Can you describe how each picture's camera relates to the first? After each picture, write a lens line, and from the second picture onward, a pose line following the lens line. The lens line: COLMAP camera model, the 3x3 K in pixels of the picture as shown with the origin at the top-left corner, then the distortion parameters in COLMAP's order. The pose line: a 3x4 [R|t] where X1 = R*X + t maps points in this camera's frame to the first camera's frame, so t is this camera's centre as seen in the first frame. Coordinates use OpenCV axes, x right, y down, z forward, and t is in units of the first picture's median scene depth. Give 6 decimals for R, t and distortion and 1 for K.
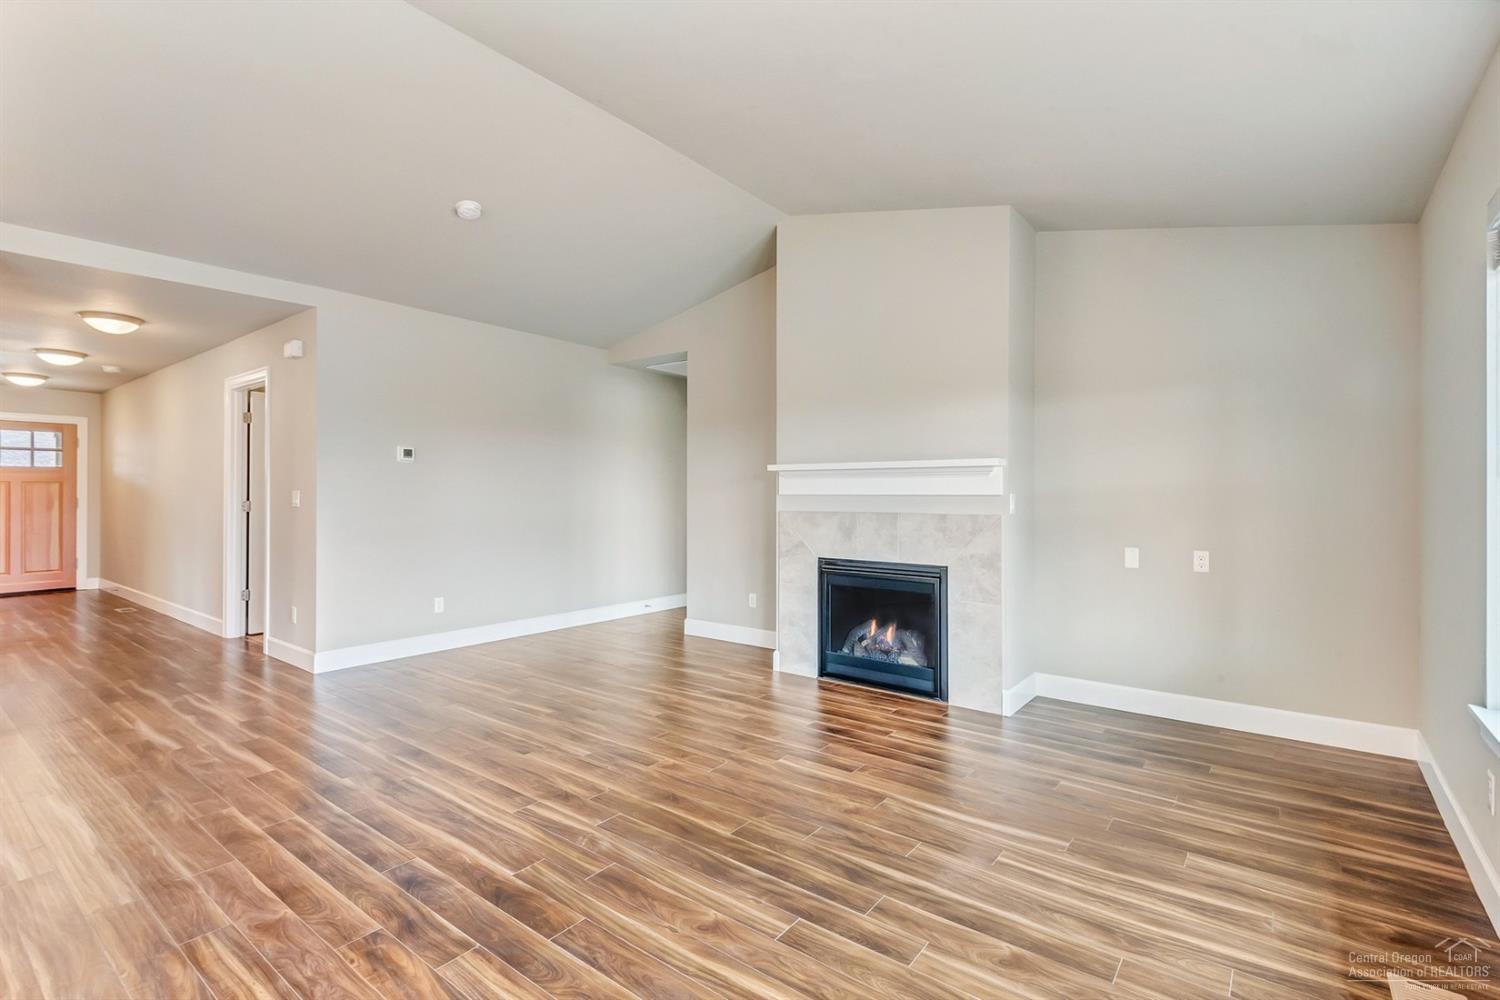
lens RADIAL K [[702.1, 0, 718.6], [0, 702.1, 498.8], [0, 0, 1]] dist [0.024611, -0.008896]
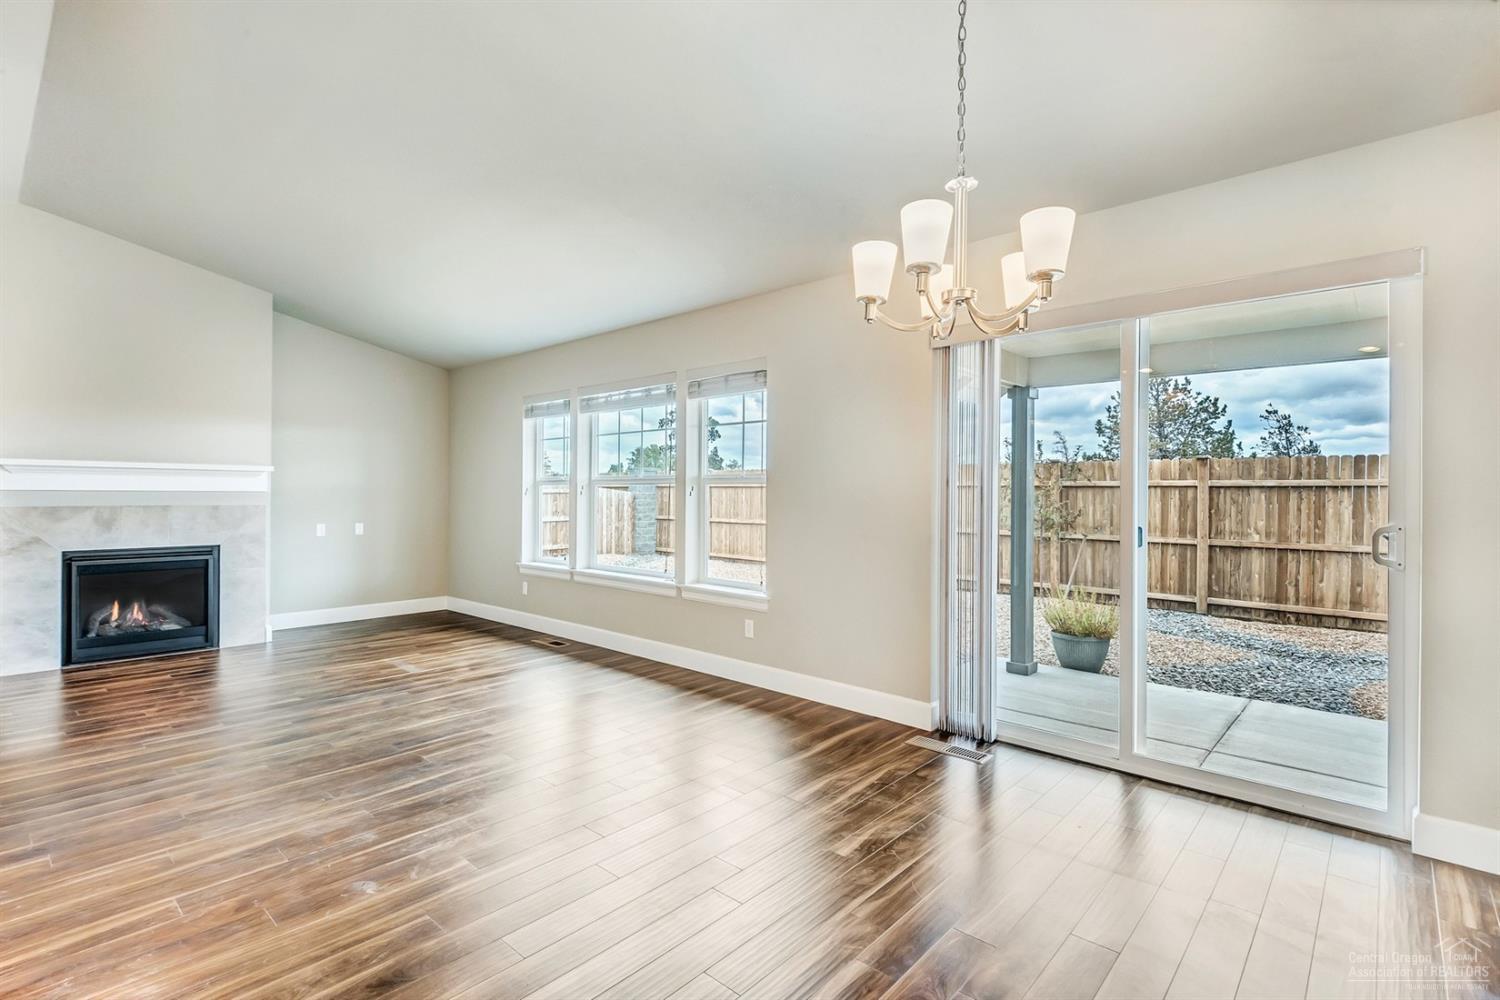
lens RADIAL K [[702.1, 0, 763.3], [0, 702.1, 503.7], [0, 0, 1]] dist [0.024611, -0.008896]
pose [[0.052017, -0.015922, 0.998519, -0.887890], [0.000549, 0.999873, 0.015915, -0.002314], [-0.998646, -0.000280, 0.052019, -0.086353]]
